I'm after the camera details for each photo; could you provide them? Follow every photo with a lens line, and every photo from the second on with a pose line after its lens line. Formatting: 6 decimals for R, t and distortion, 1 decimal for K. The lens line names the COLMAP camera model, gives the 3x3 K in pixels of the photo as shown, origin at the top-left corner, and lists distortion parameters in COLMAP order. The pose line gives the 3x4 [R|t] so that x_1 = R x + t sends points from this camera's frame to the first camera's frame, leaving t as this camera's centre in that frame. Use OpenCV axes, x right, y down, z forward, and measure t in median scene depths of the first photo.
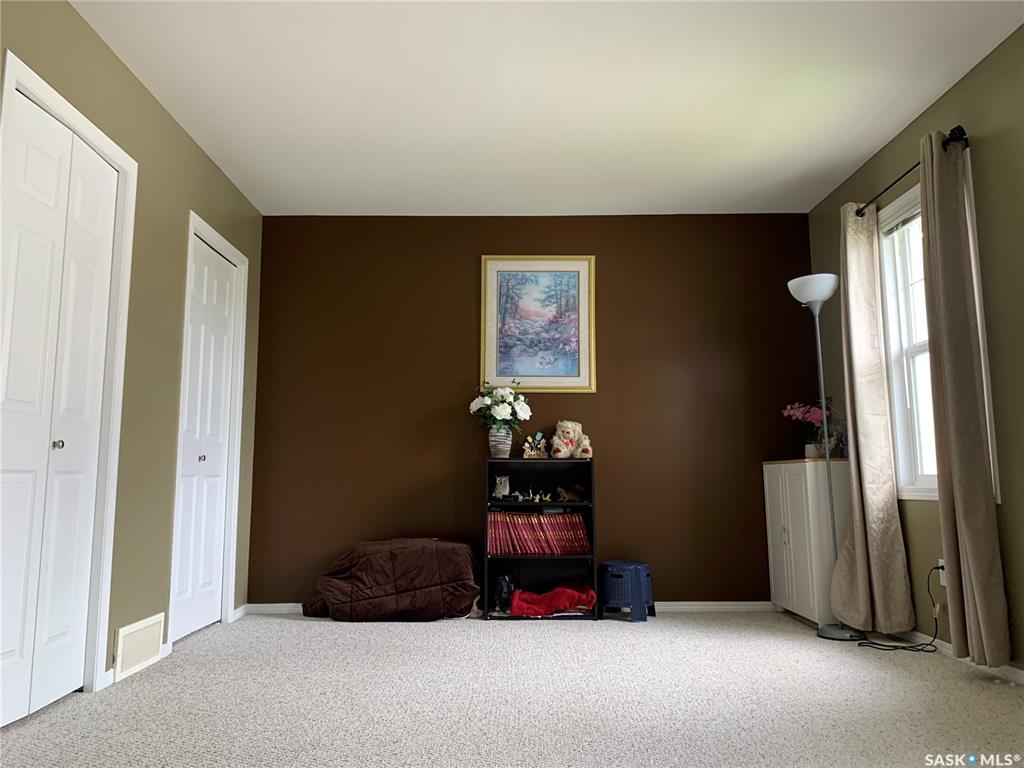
lens RADIAL K [[776.5, 0, 512.0], [0, 776.5, 384.0], [0, 0, 1]] dist [0.038428, -0.052065]
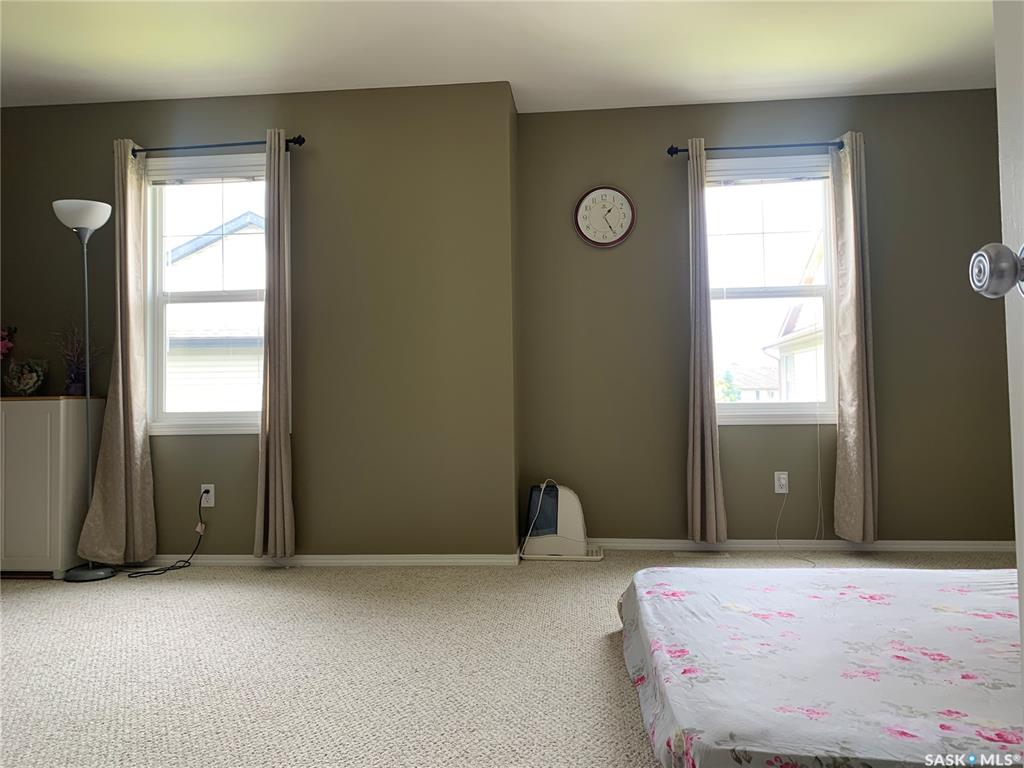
lens RADIAL K [[776.5, 0, 512.0], [0, 776.5, 384.0], [0, 0, 1]] dist [0.038428, -0.052065]
pose [[0.106702, 0.029477, 0.993854, -0.497817], [-0.112000, 0.993555, -0.017444, 0.039104], [-0.987963, -0.109450, 0.109316, 0.385953]]
